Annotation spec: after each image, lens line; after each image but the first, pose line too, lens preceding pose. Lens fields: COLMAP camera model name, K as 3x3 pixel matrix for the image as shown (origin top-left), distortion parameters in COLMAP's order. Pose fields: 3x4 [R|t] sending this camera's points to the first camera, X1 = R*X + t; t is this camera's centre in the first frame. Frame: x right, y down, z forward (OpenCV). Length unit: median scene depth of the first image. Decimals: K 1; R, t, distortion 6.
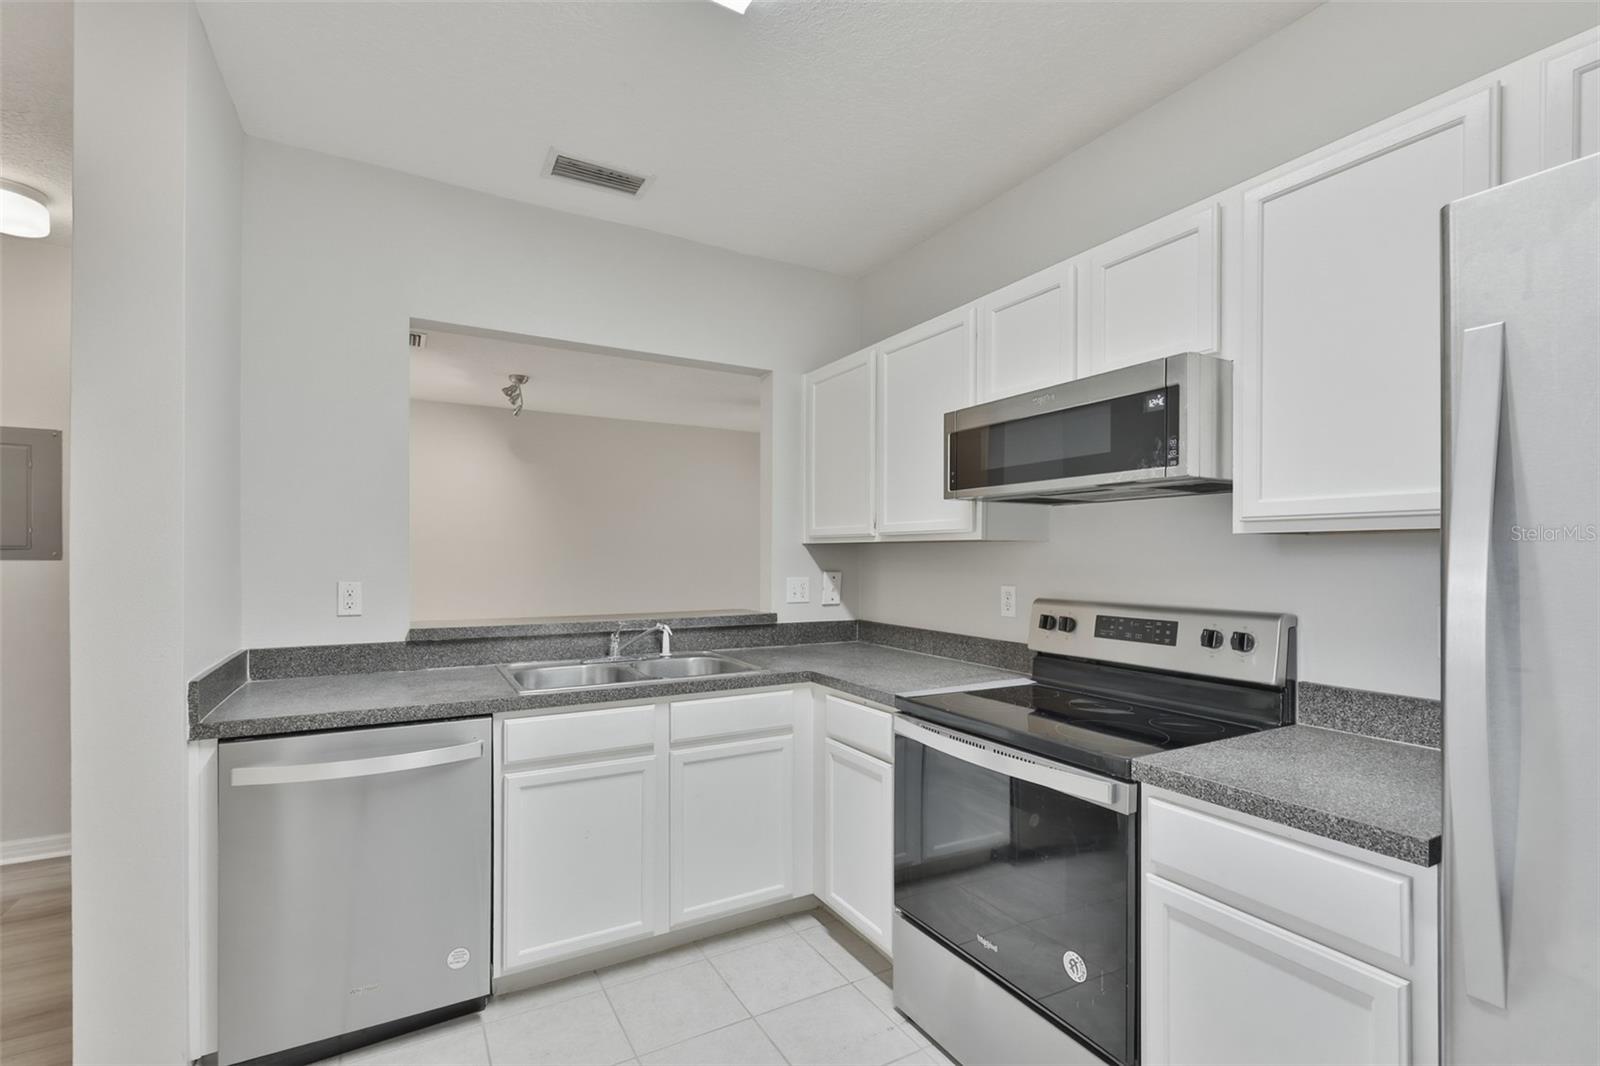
lens RADIAL K [[706.4, 0, 791.7], [0, 706.4, 548.9], [0, 0, 1]] dist [-0.001582, 0.000308]
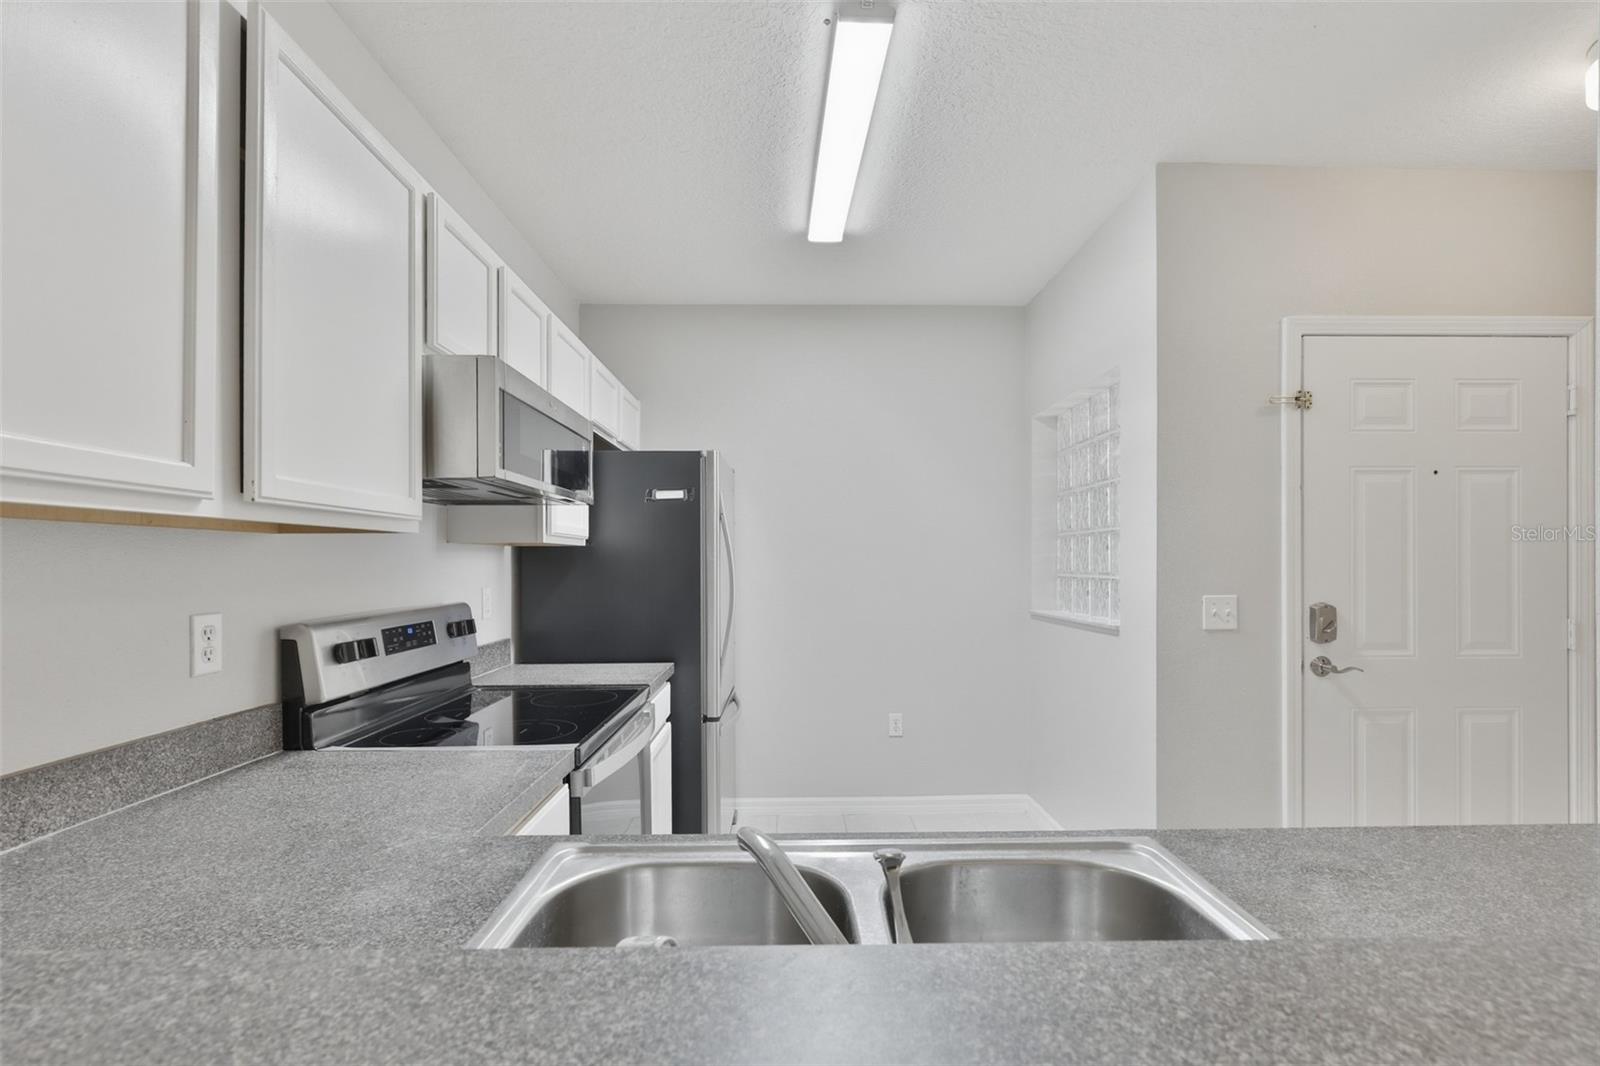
lens RADIAL K [[708.2, 0, 793.4], [0, 708.2, 560.8], [0, 0, 1]] dist [-0.001189, 0.000308]
pose [[-0.873892, -0.001782, 0.486118, -0.327857], [-0.006456, 0.999948, -0.007941, 0.014389], [-0.486078, -0.010078, -0.873857, 1.257399]]
